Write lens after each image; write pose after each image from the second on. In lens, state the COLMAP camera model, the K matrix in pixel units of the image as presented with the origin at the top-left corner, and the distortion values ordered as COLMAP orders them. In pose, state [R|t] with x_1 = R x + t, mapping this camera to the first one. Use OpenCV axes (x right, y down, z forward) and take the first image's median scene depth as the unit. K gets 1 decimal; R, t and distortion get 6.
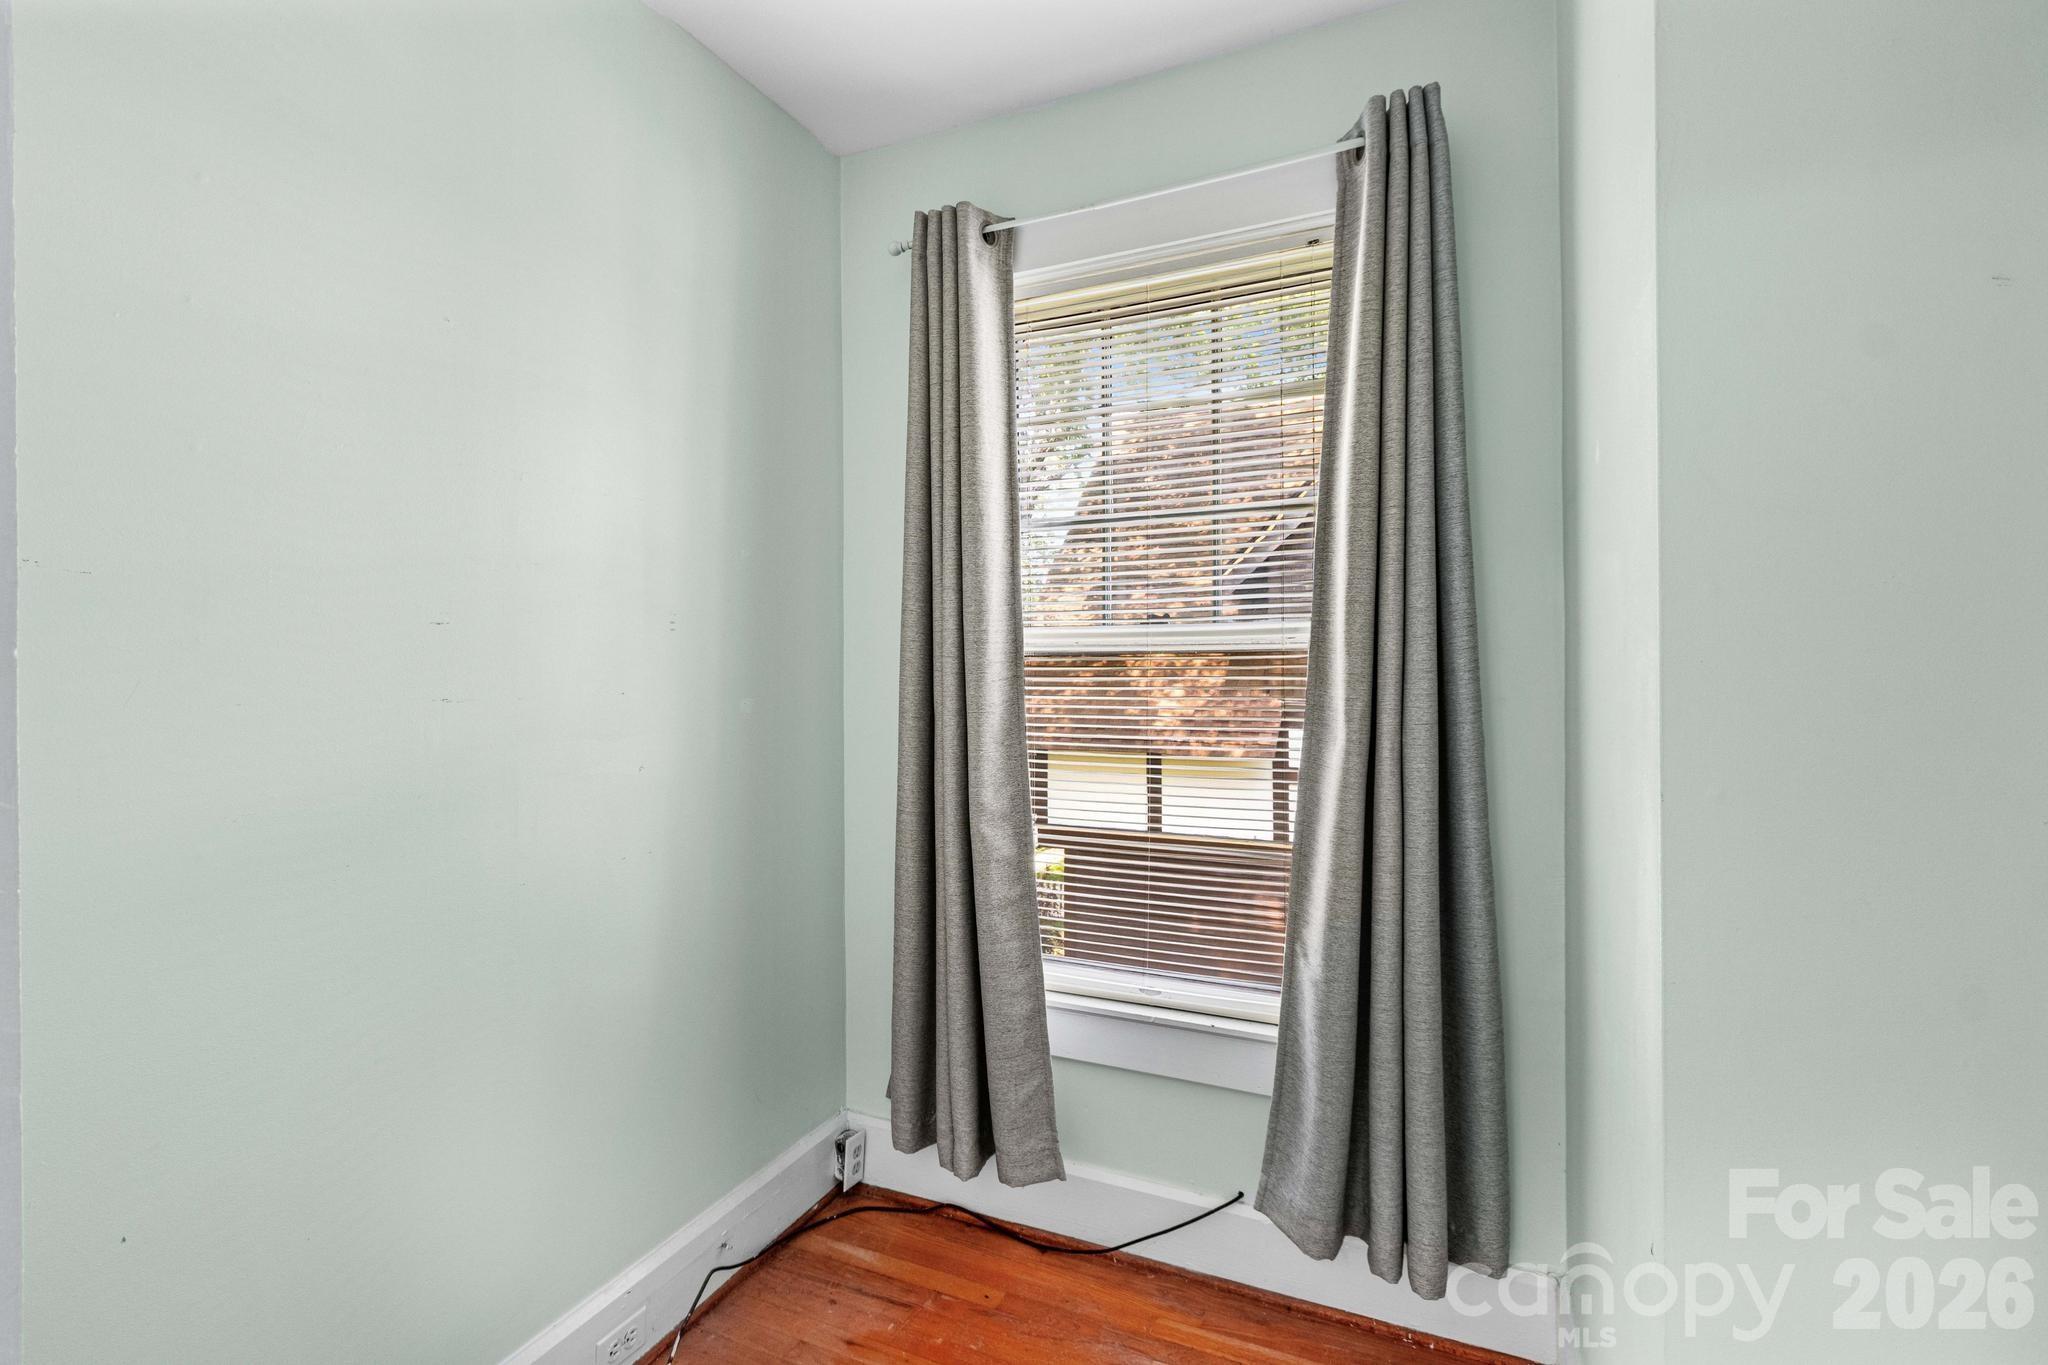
lens RADIAL K [[959.0, 0, 1019.0], [0, 959.0, 682.0], [0, 0, 1]] dist [0.008223, -0.002902]
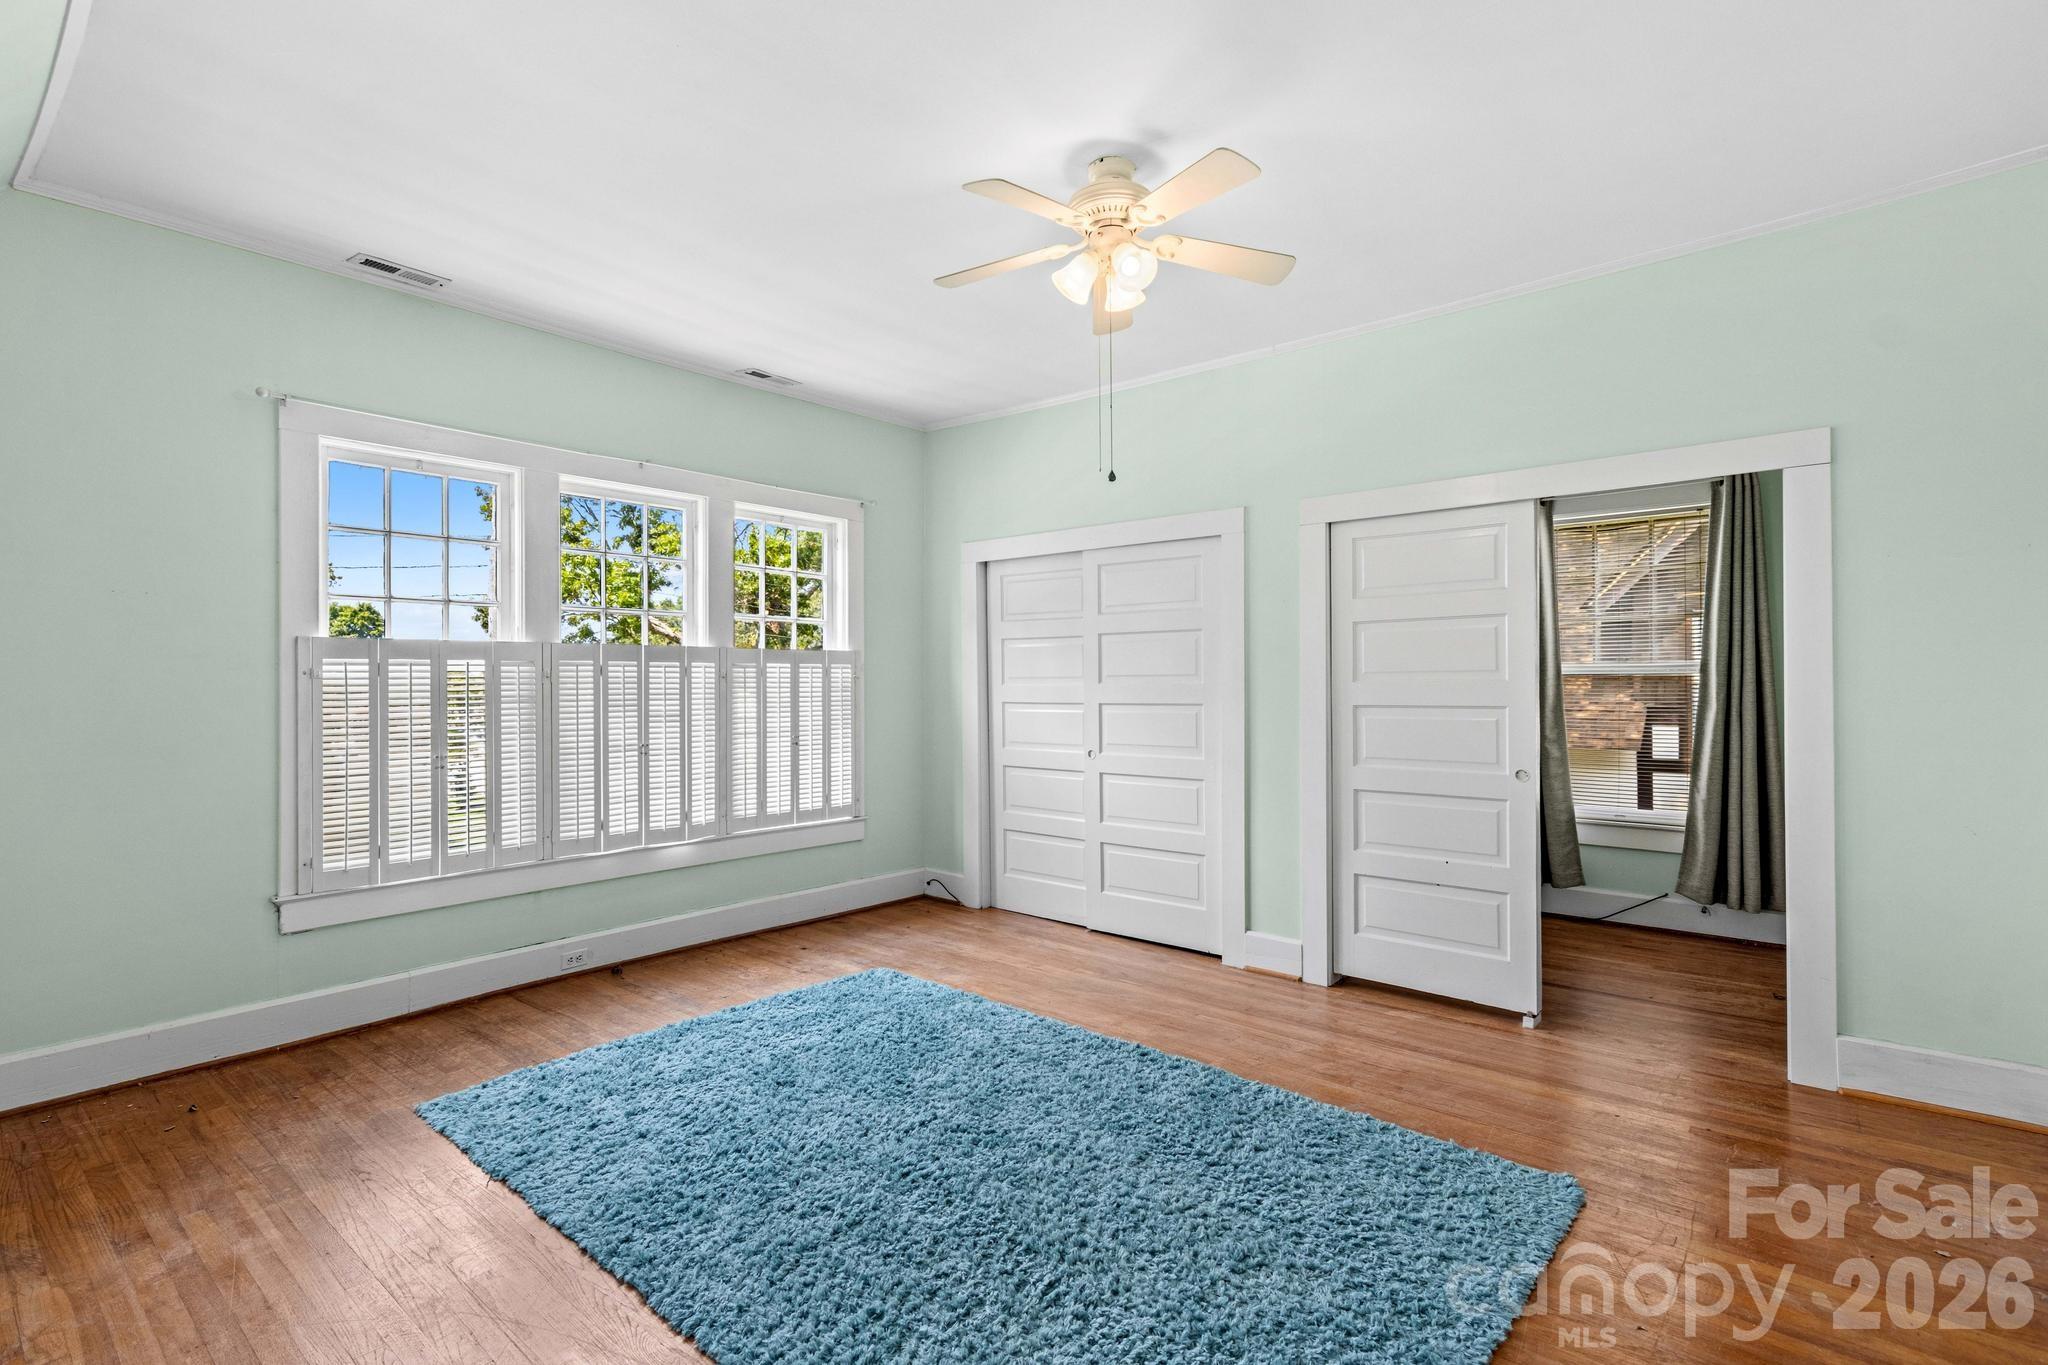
lens RADIAL K [[959.0, 0, 1023.8], [0, 959.0, 686.7], [0, 0, 1]] dist [0.008223, -0.002902]
pose [[0.958041, -0.003326, -0.286611, -0.723812], [0.003801, 0.999992, 0.001099, -0.011677], [0.286605, -0.002142, 0.958046, -2.076375]]
